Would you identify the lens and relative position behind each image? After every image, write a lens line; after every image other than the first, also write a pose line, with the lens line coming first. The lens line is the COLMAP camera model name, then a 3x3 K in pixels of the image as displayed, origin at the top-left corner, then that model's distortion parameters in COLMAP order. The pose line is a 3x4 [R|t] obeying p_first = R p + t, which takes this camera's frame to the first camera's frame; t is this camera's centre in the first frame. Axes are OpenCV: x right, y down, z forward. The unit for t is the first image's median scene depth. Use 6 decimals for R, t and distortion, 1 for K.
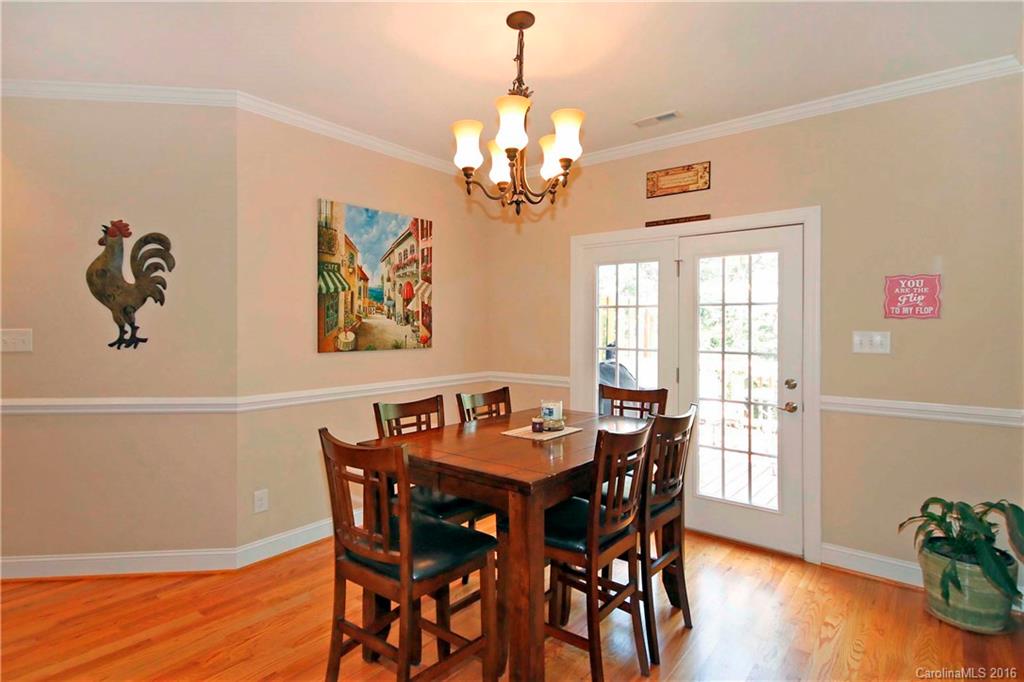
lens RADIAL K [[524.1, 0, 510.4], [0, 524.1, 331.4], [0, 0, 1]] dist [0.002815, 0.000596]
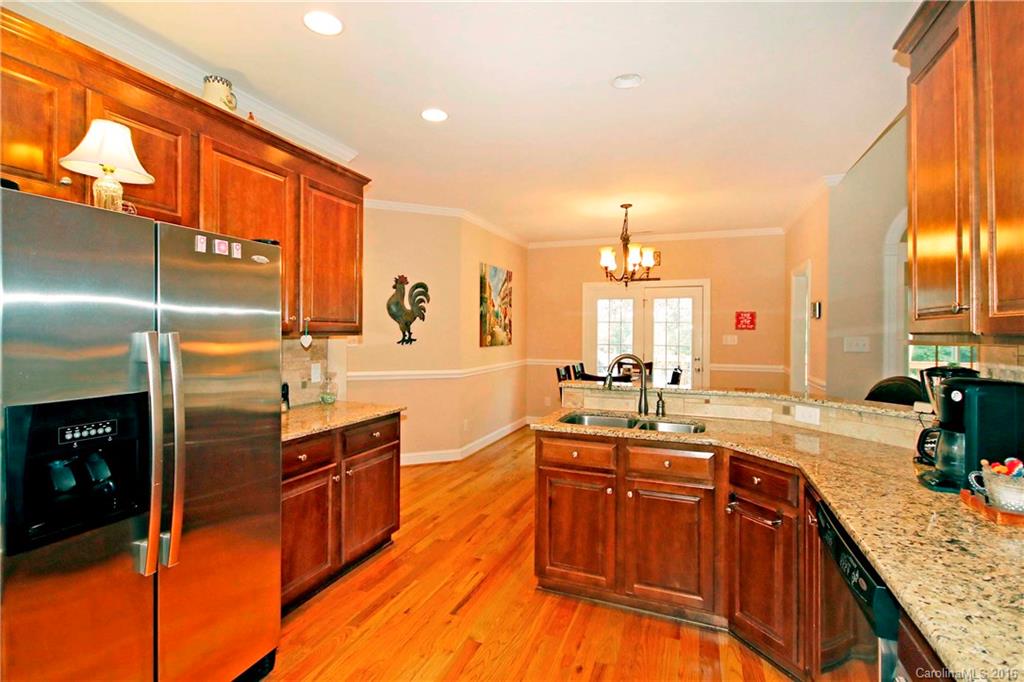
lens RADIAL K [[485.1, 0, 508.7], [0, 485.1, 345.9], [0, 0, 1]] dist [-0.001002, -0.000420]
pose [[0.950134, -0.006819, 0.311766, -0.914550], [-0.000686, 0.999713, 0.023955, -0.003792], [-0.311840, -0.022974, 0.949857, -0.733695]]
